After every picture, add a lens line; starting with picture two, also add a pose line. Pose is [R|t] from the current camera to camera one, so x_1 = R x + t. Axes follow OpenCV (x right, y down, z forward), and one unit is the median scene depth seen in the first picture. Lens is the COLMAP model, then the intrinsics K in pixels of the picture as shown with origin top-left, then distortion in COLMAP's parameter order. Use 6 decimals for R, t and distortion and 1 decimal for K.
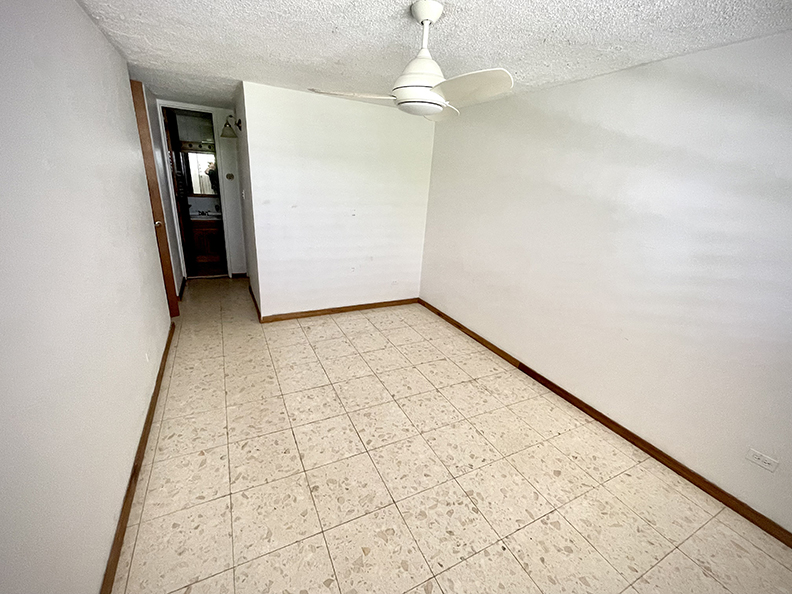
lens RADIAL K [[334.7, 0, 396.0], [0, 334.7, 297.0], [0, 0, 1]] dist [-0.001434, -0.000133]
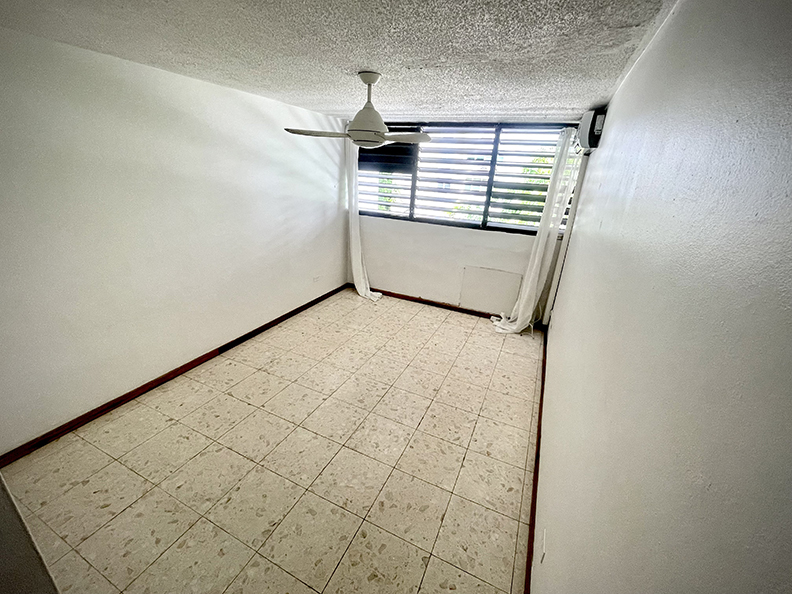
lens RADIAL K [[334.7, 0, 396.0], [0, 334.7, 297.0], [0, 0, 1]] dist [-0.001434, -0.000133]
pose [[-0.614287, -0.371455, 0.696184, -0.797992], [0.175866, 0.795630, 0.579693, -0.552505], [-0.769235, 0.478533, -0.423419, 1.192755]]
